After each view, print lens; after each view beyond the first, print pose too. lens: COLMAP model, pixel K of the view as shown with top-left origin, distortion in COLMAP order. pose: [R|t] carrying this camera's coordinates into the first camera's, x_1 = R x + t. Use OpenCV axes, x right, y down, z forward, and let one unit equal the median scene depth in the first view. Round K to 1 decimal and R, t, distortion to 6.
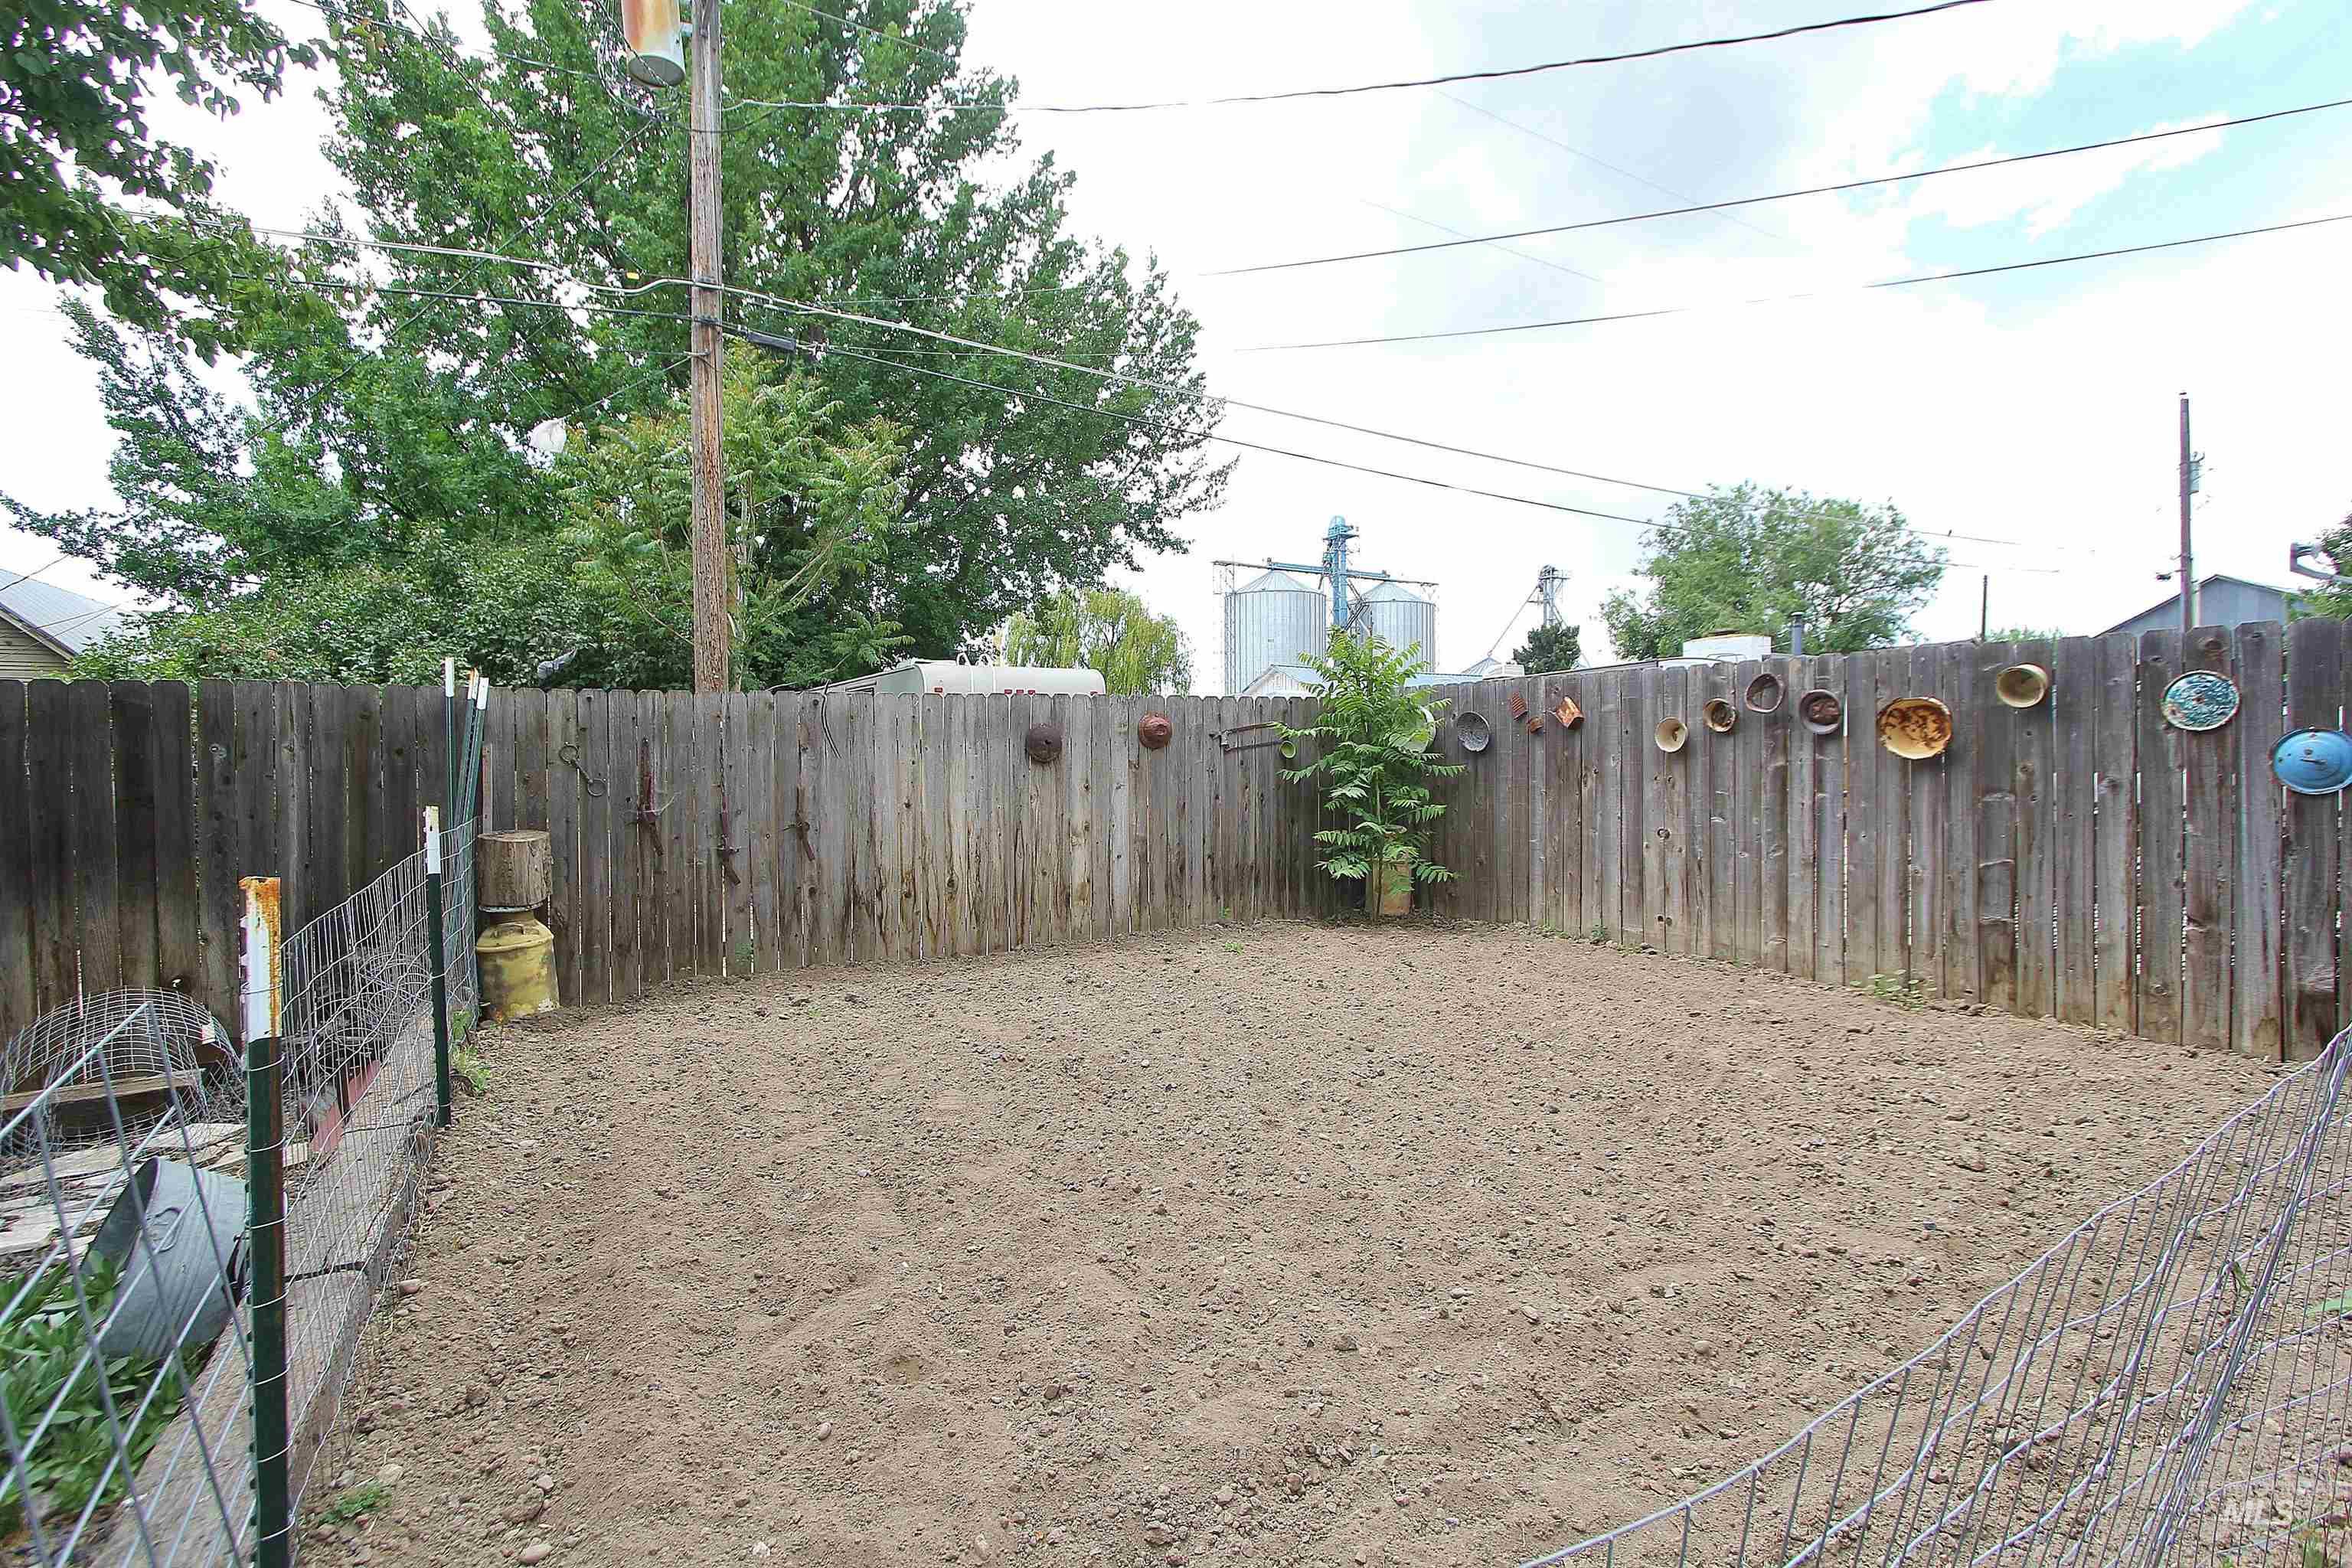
lens RADIAL K [[1081.6, 0, 1175.4], [0, 1081.6, 778.1], [0, 0, 1]] dist [-0.010283, 0.000144]
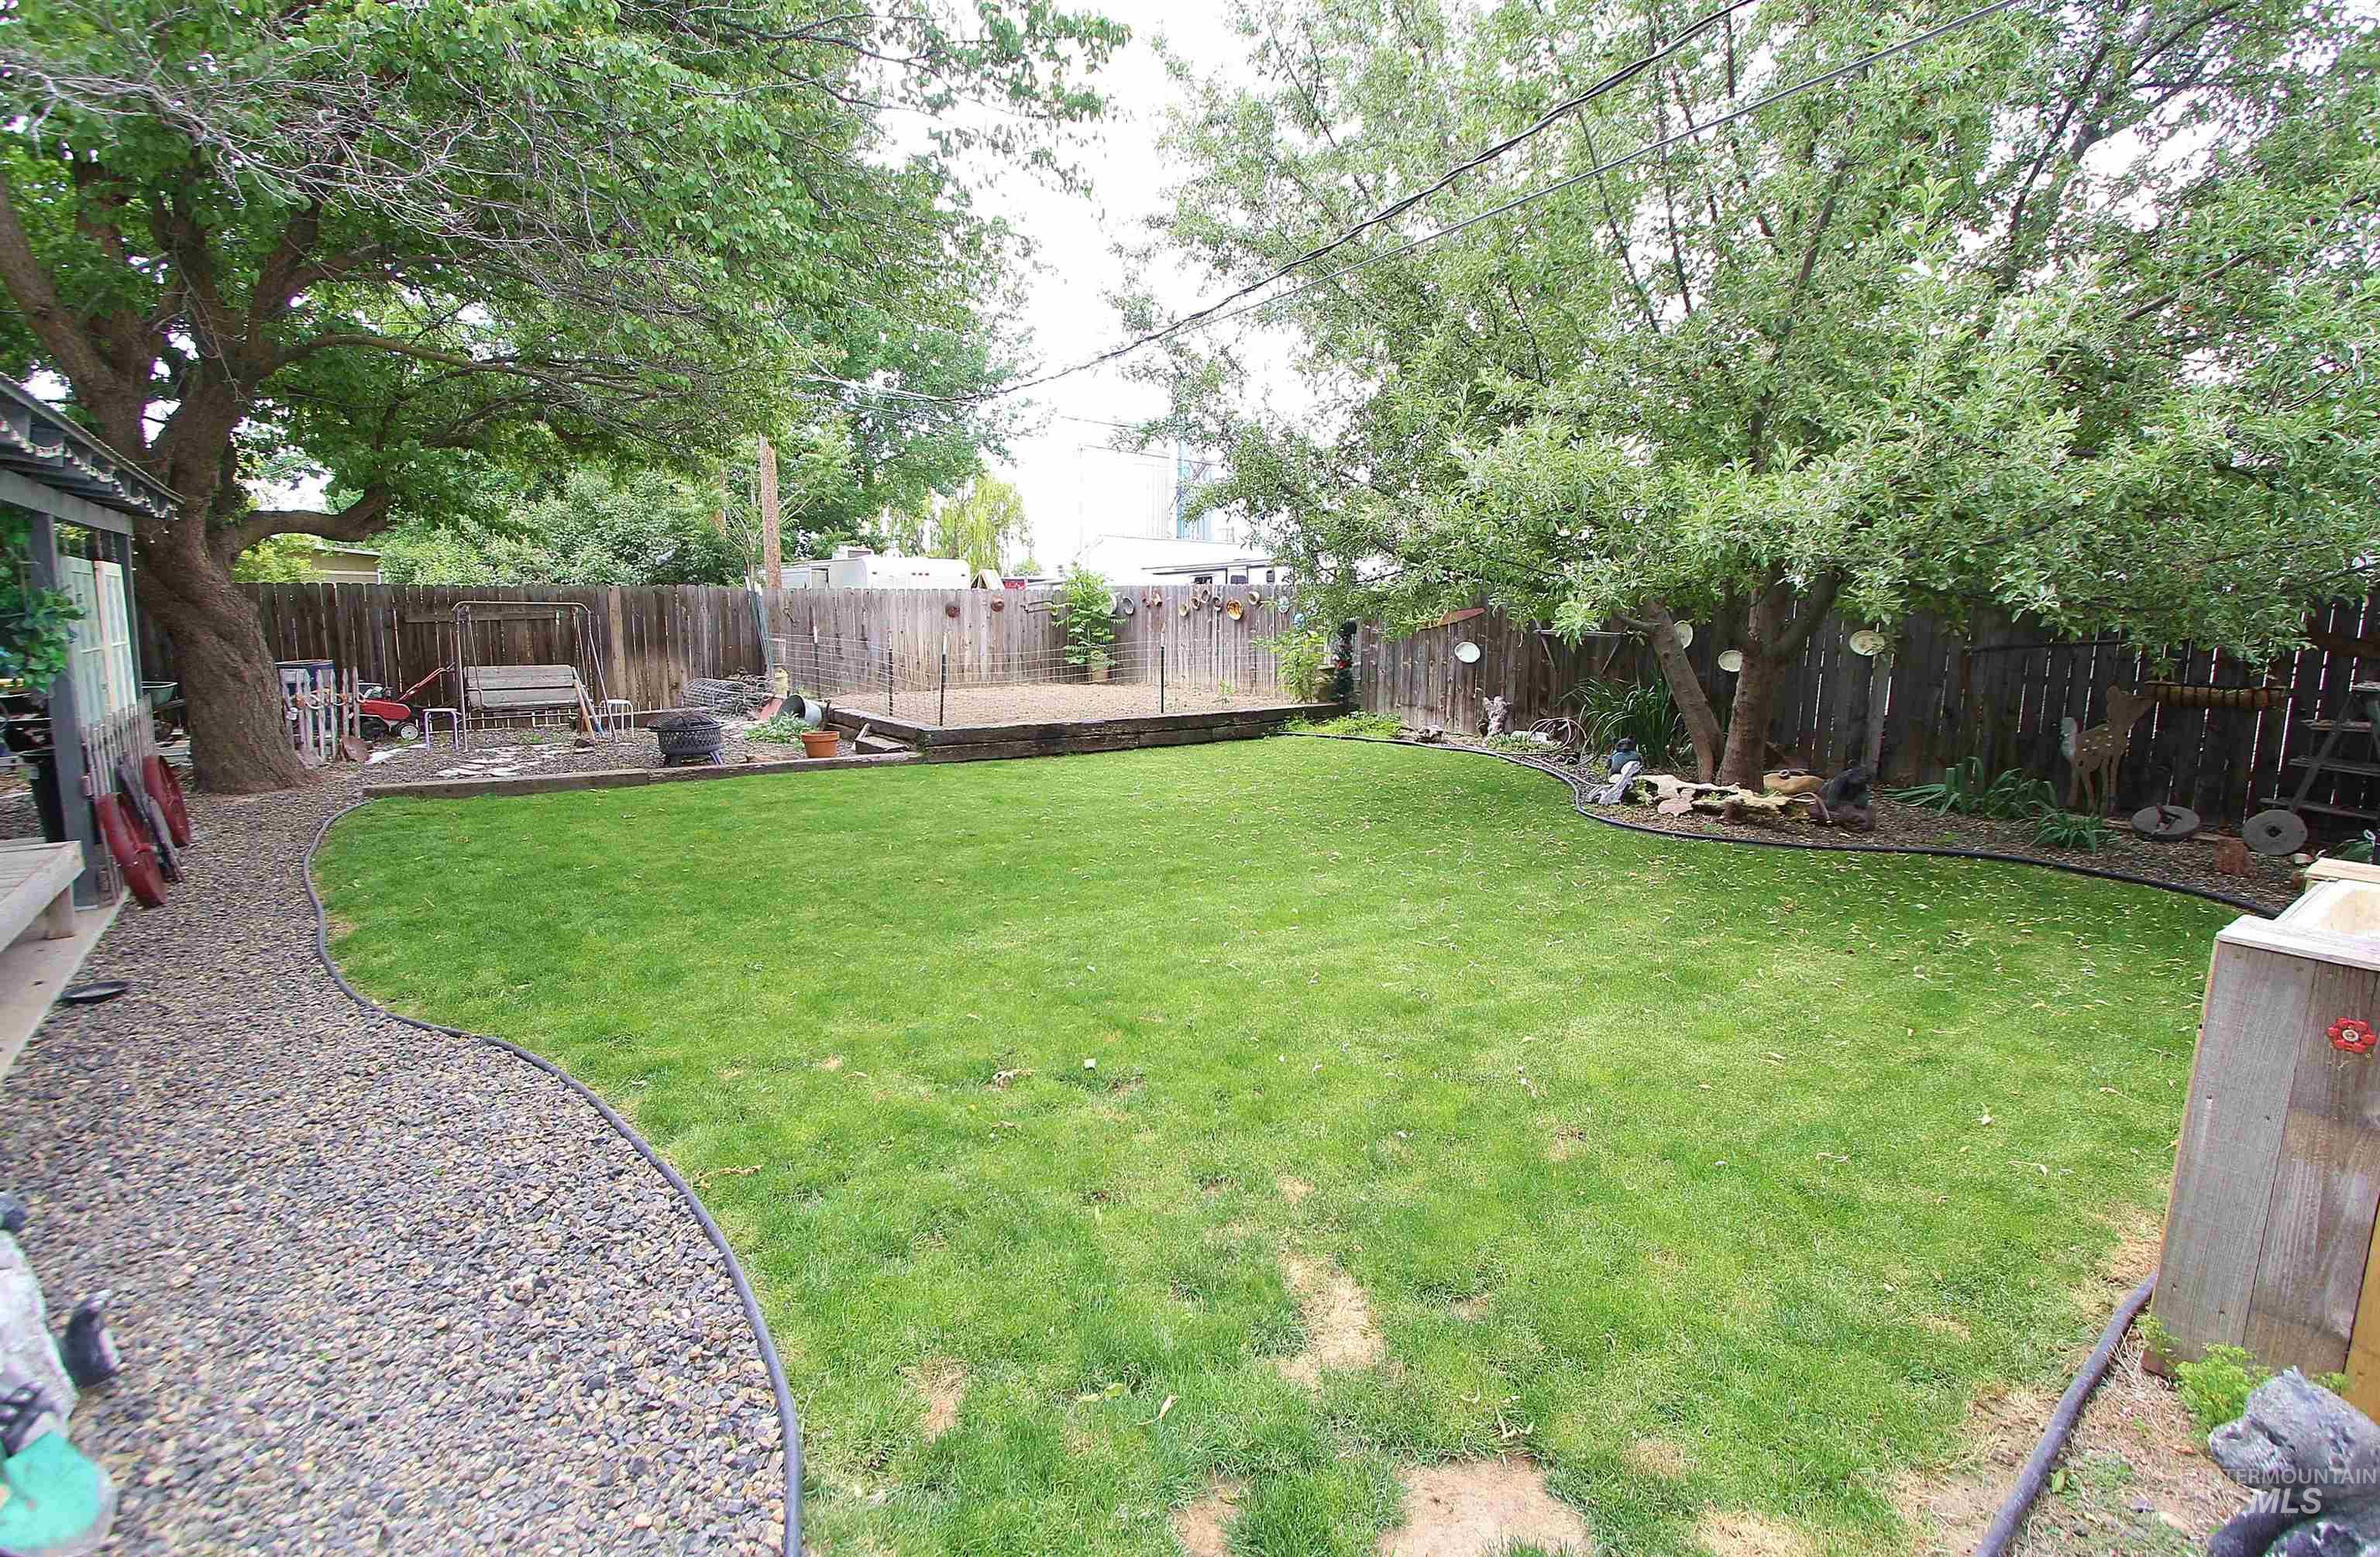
lens RADIAL K [[1078.7, 0, 1190.0], [0, 1078.7, 777.8], [0, 0, 1]] dist [0.000016, 0.000006]
pose [[0.988847, -0.009220, 0.148646, 0.045039], [-0.011051, 0.990788, 0.134972, 0.012453], [-0.148521, -0.135109, 0.979636, -1.517351]]
